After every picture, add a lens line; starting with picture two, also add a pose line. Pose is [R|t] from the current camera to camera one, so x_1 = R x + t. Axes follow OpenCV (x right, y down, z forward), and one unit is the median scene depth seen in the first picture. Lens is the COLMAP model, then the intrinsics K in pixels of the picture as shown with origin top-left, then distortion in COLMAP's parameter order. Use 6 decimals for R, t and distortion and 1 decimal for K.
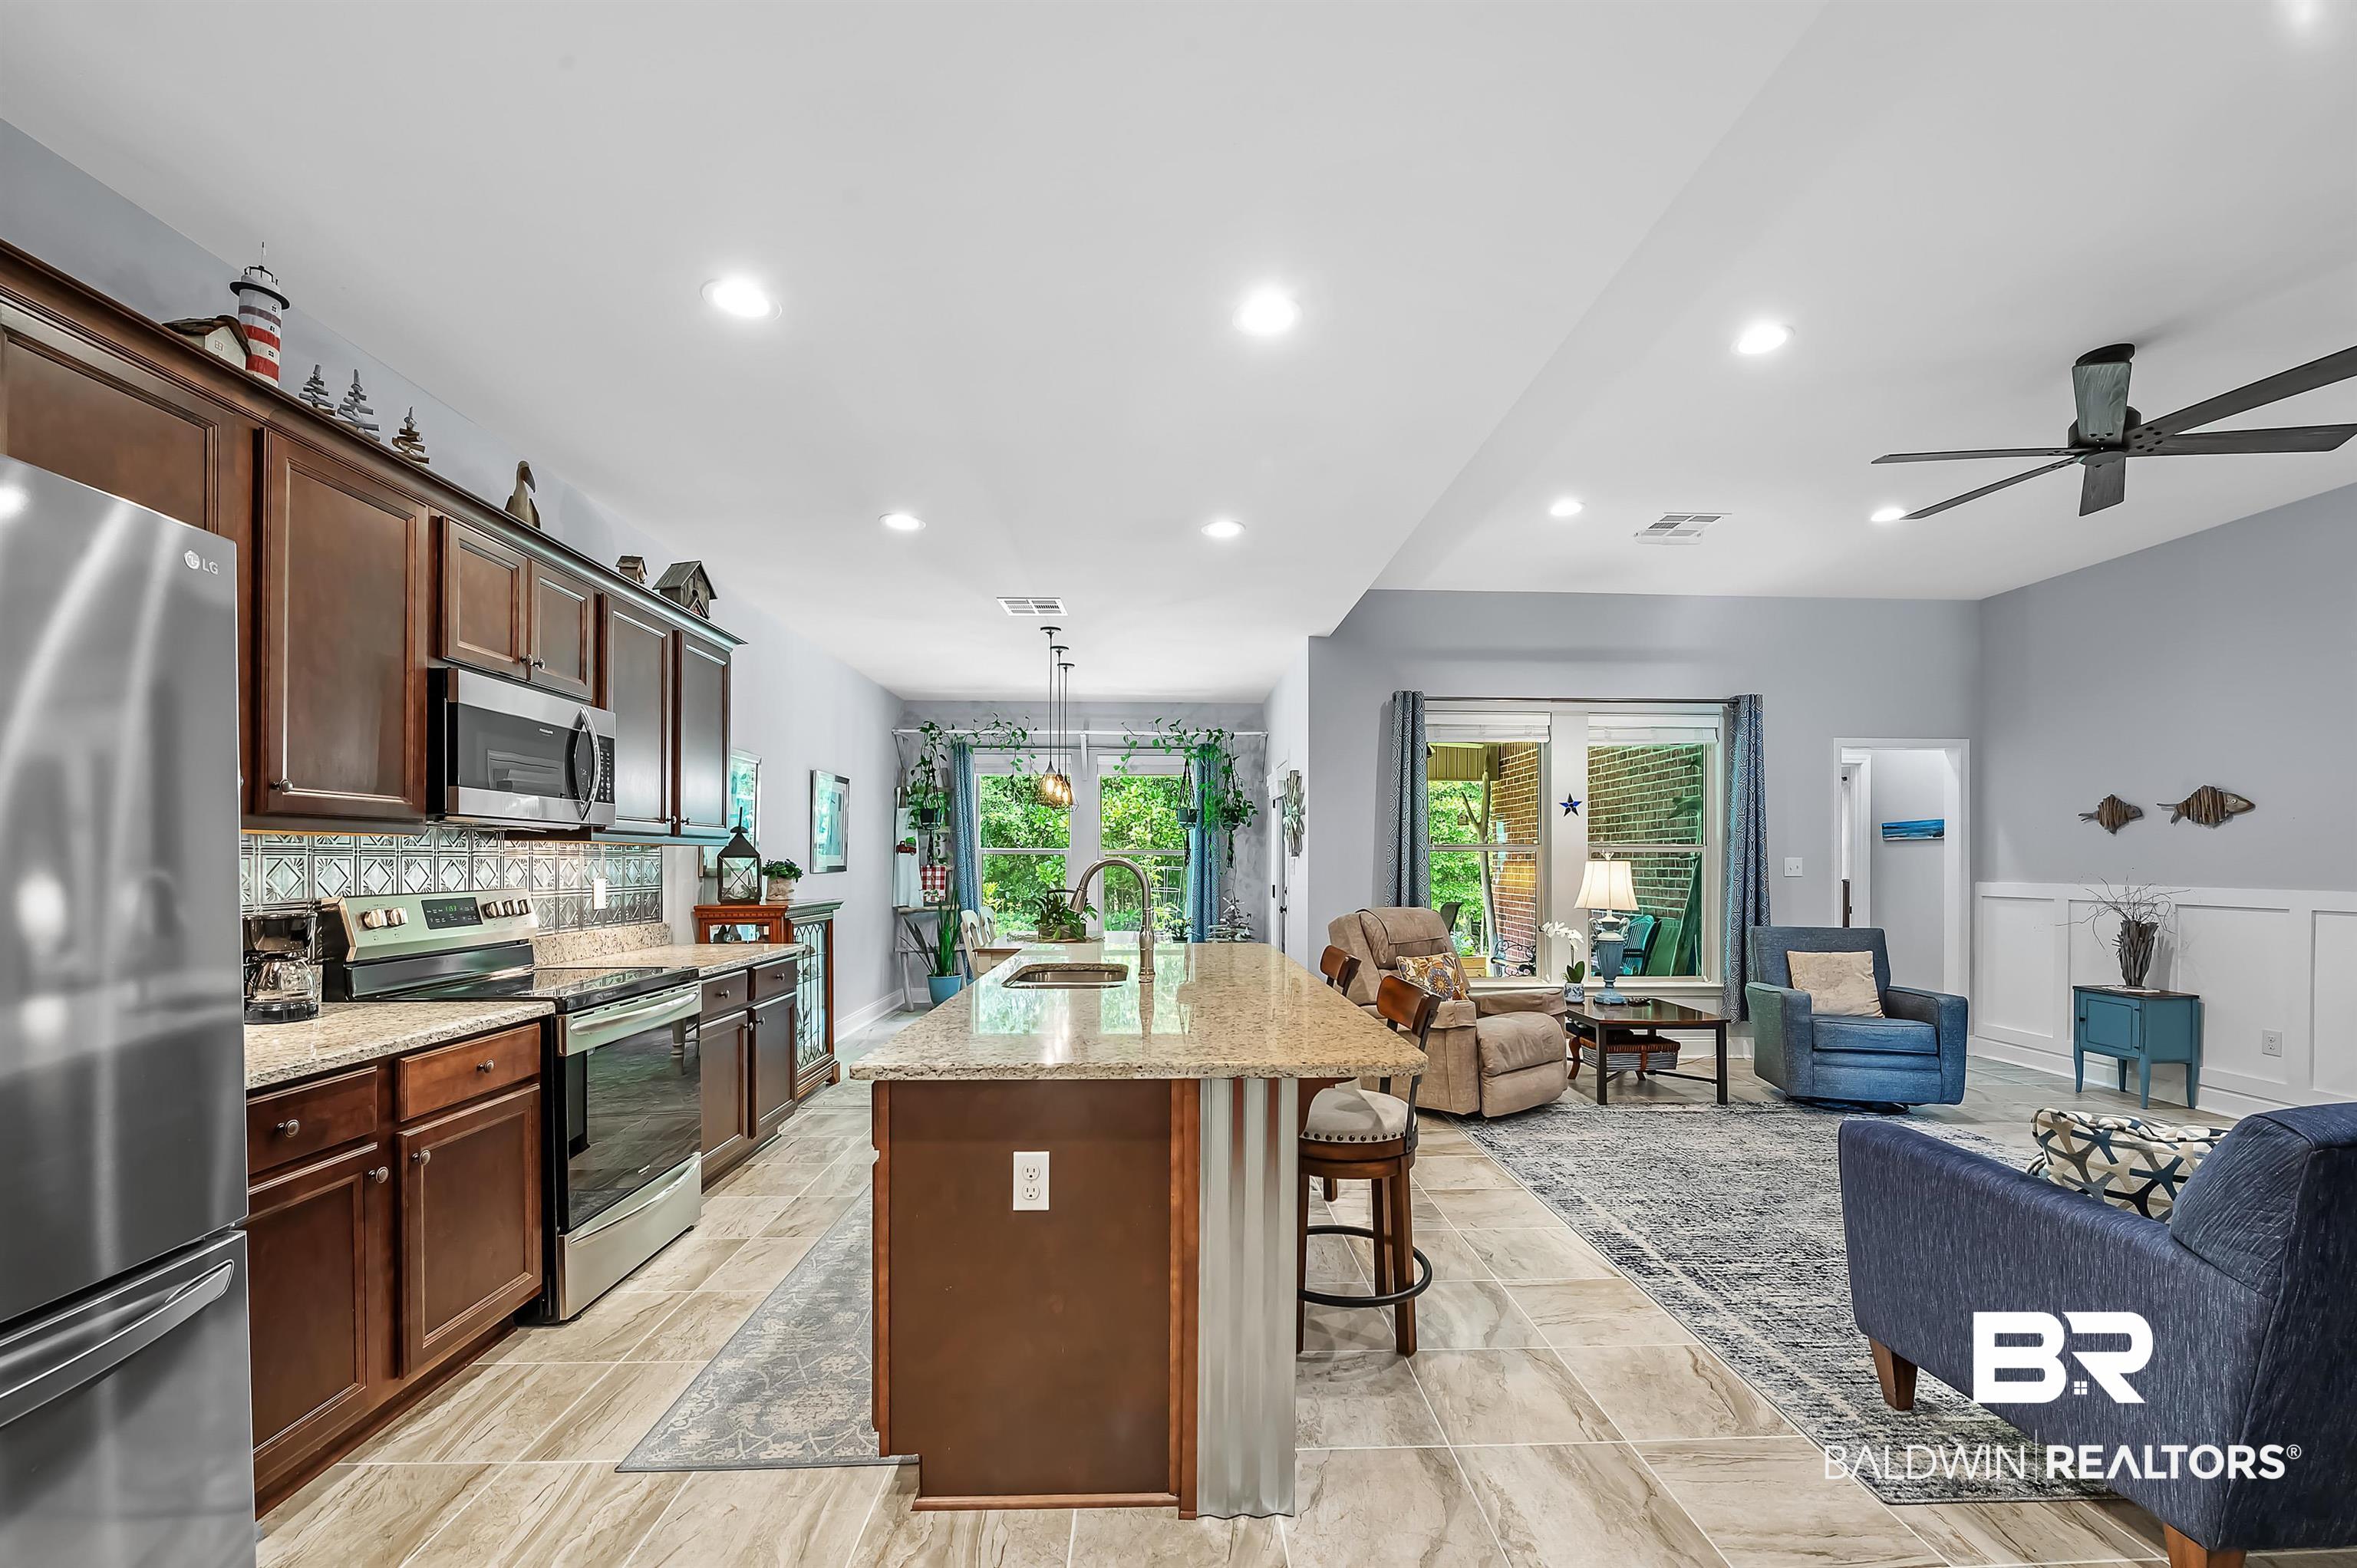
lens RADIAL K [[930.9, 0, 1182.8], [0, 930.9, 863.1], [0, 0, 1]] dist [0.001493, 0.000157]
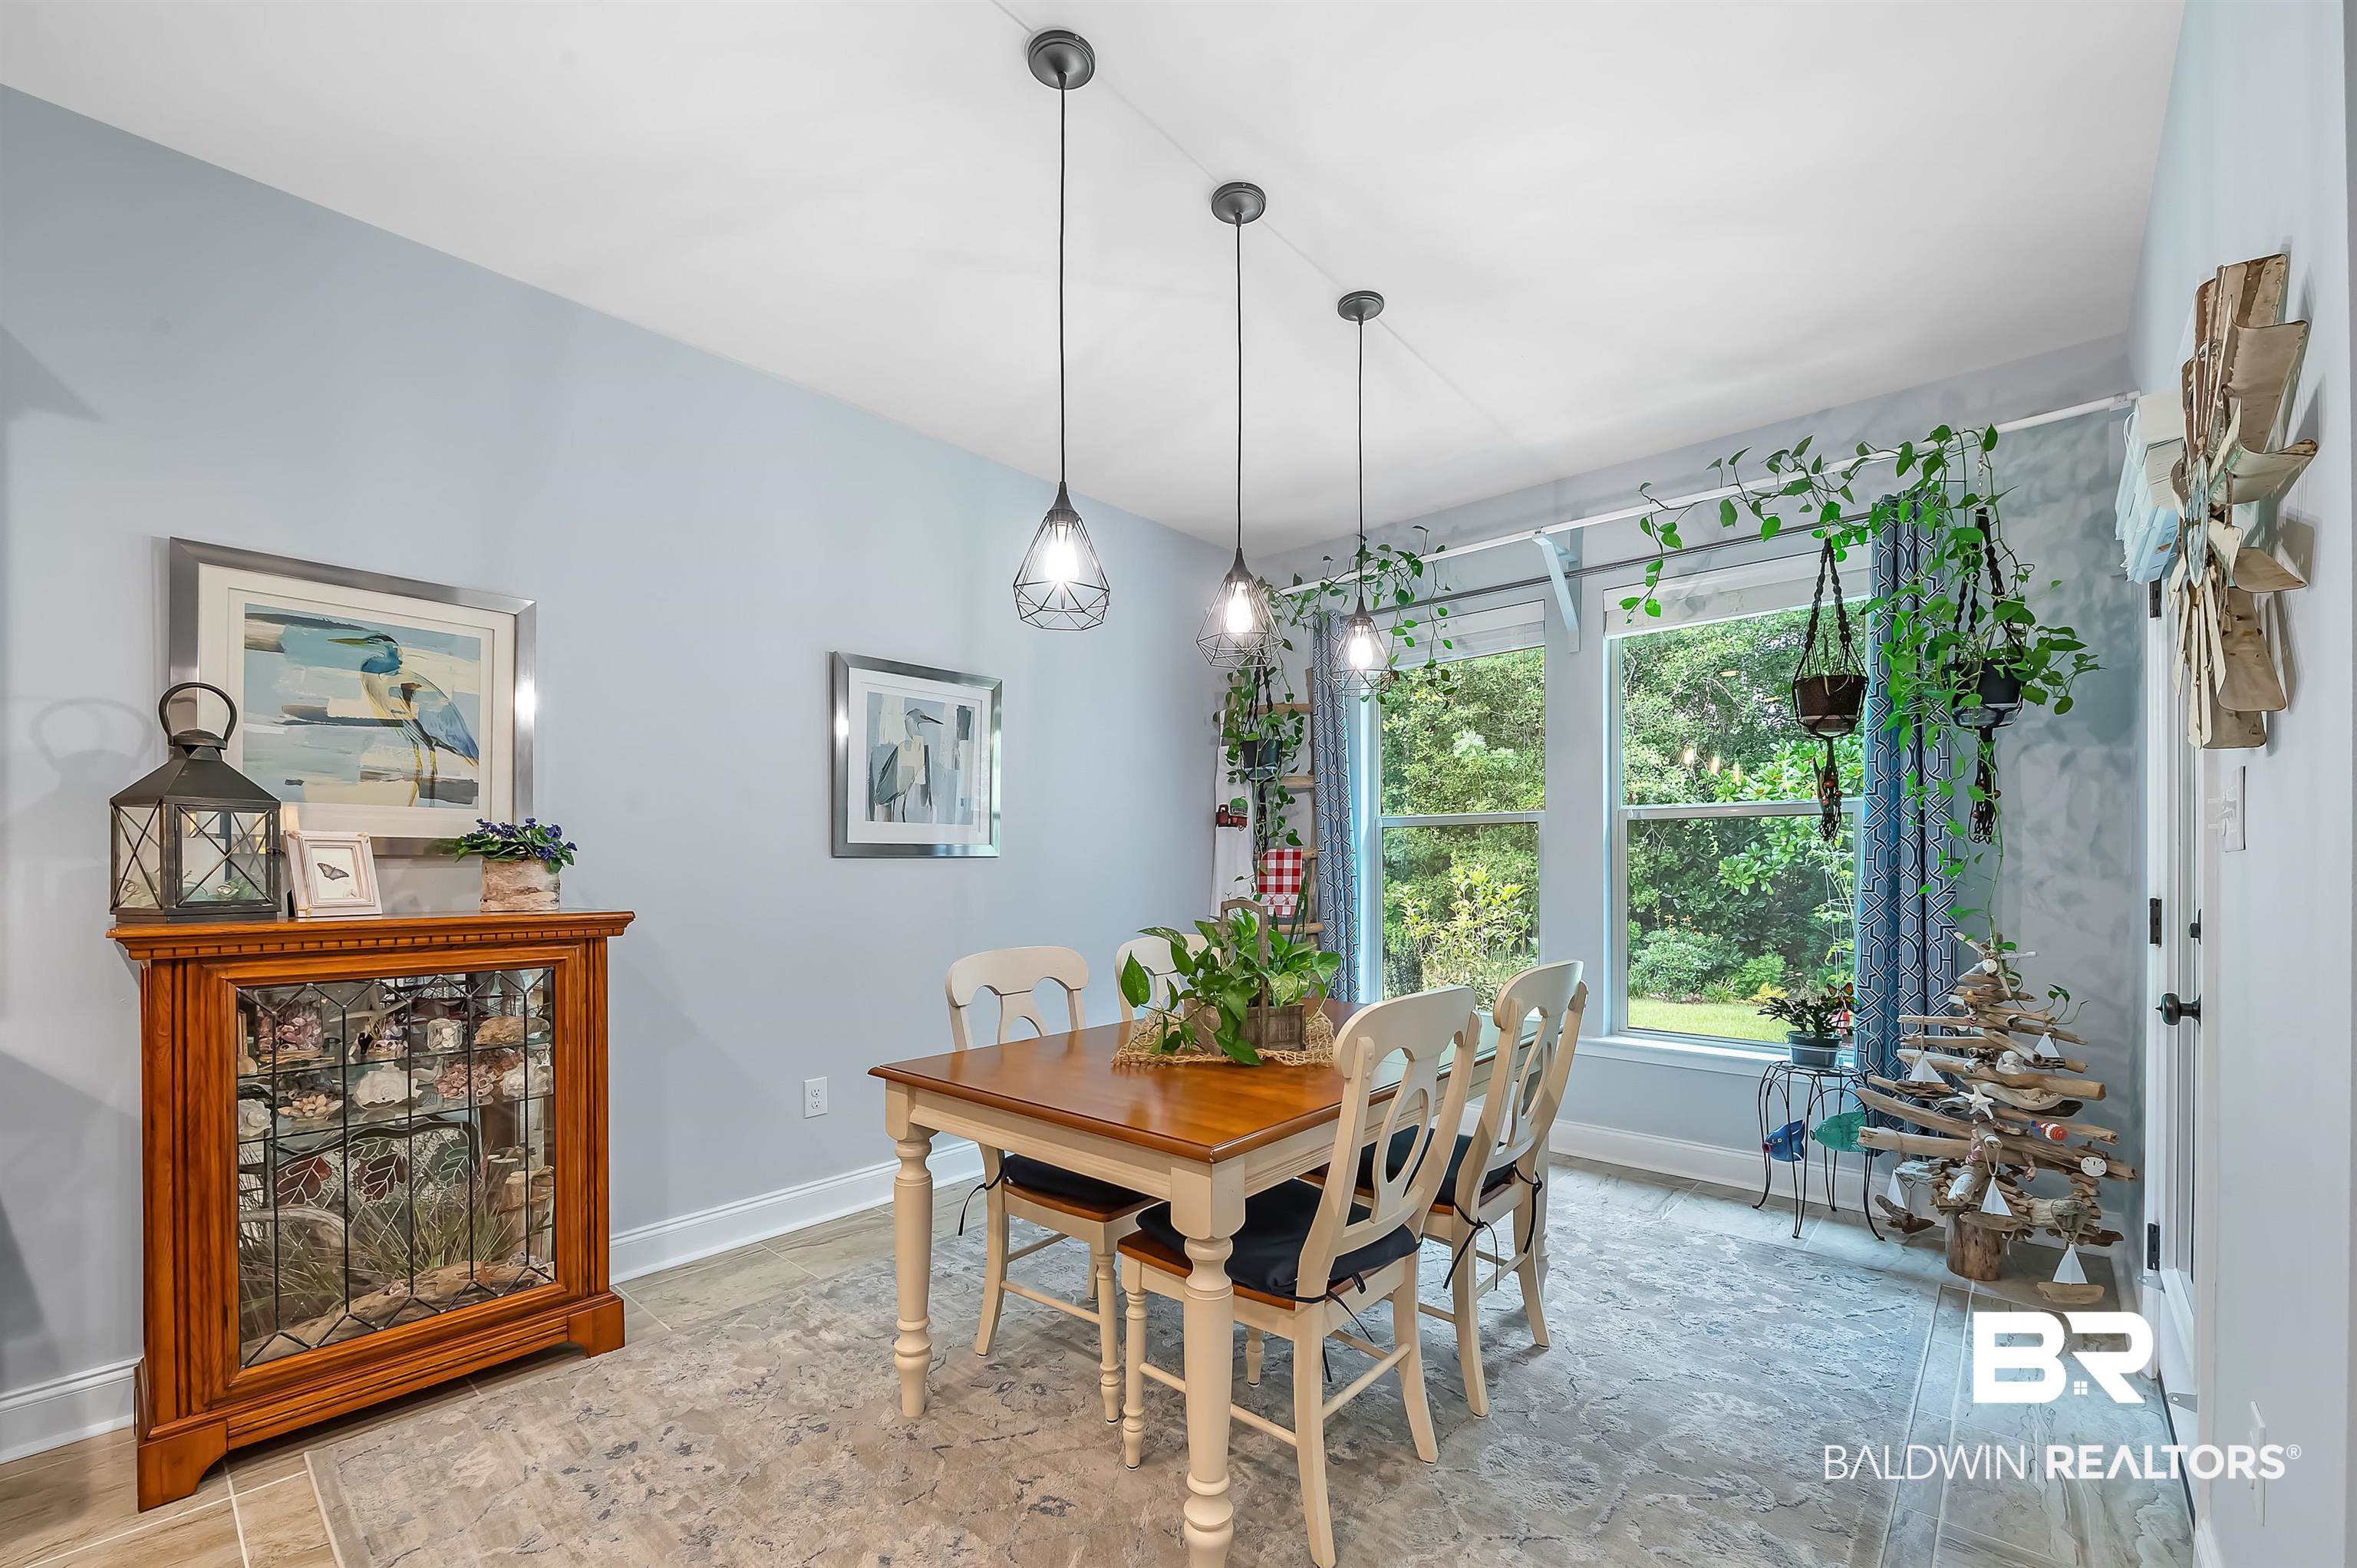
lens RADIAL K [[1007.1, 0, 1166.3], [0, 1007.1, 857.6], [0, 0, 1]] dist [-0.003254, -0.000884]
pose [[0.746622, -0.006800, -0.665214, 0.069490], [0.002843, 0.999971, -0.007031, 0.011719], [0.665243, 0.003358, 0.746619, 0.531686]]
